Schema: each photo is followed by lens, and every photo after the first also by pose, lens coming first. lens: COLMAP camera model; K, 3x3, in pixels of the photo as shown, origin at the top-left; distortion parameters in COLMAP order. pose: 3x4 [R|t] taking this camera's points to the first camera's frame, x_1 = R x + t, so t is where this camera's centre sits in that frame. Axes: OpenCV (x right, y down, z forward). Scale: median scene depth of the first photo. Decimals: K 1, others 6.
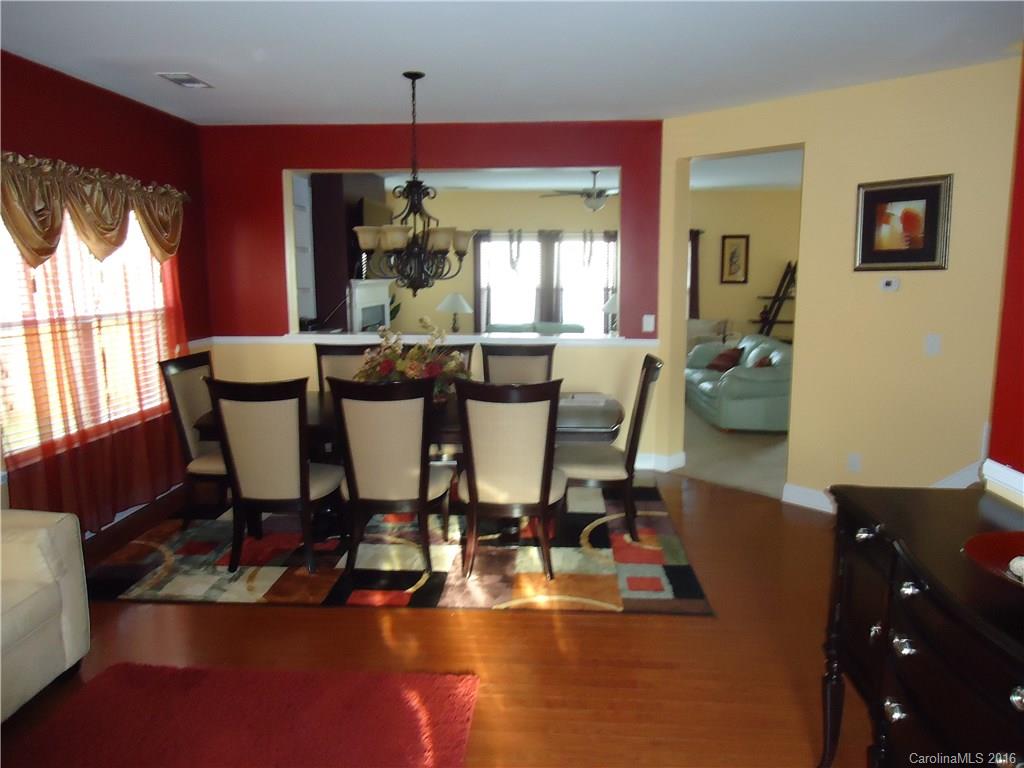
lens RADIAL K [[744.4, 0, 512.0], [0, 744.4, 384.0], [0, 0, 1]] dist [-0.000664, -0.000241]
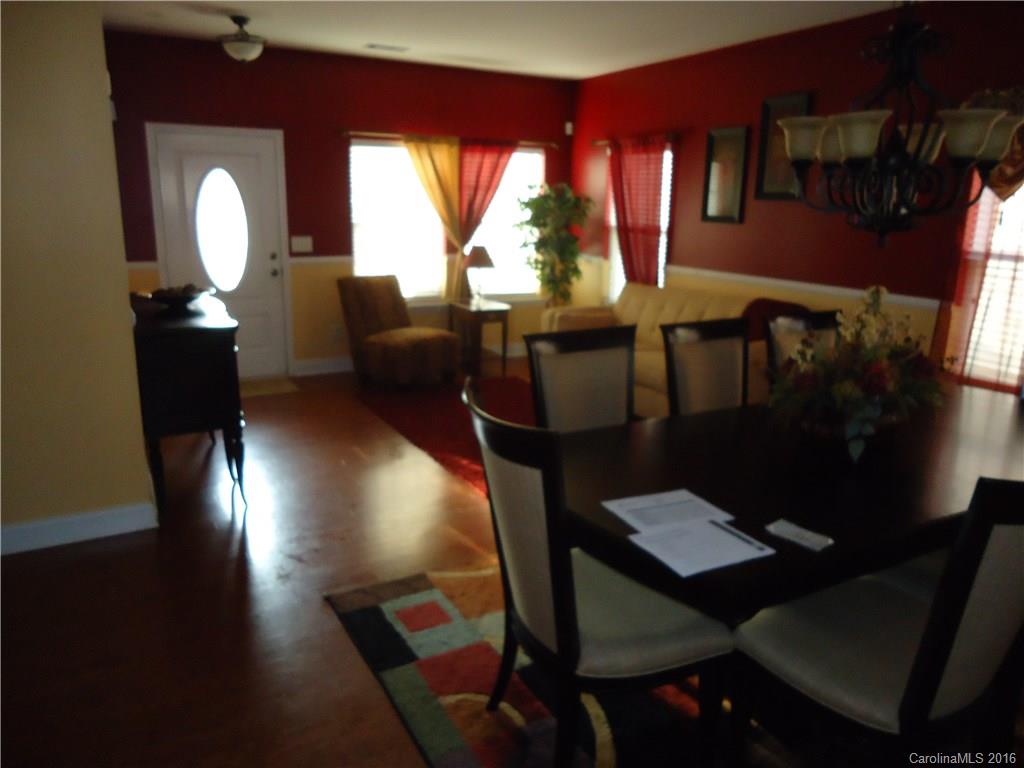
lens RADIAL K [[744.4, 0, 512.0], [0, 744.4, 384.0], [0, 0, 1]] dist [-0.000664, -0.000241]
pose [[-0.855763, 0.110611, -0.505406, 0.455271], [-0.095461, 0.926347, 0.364373, -0.232048], [0.508486, 0.360064, -0.782174, 1.550728]]
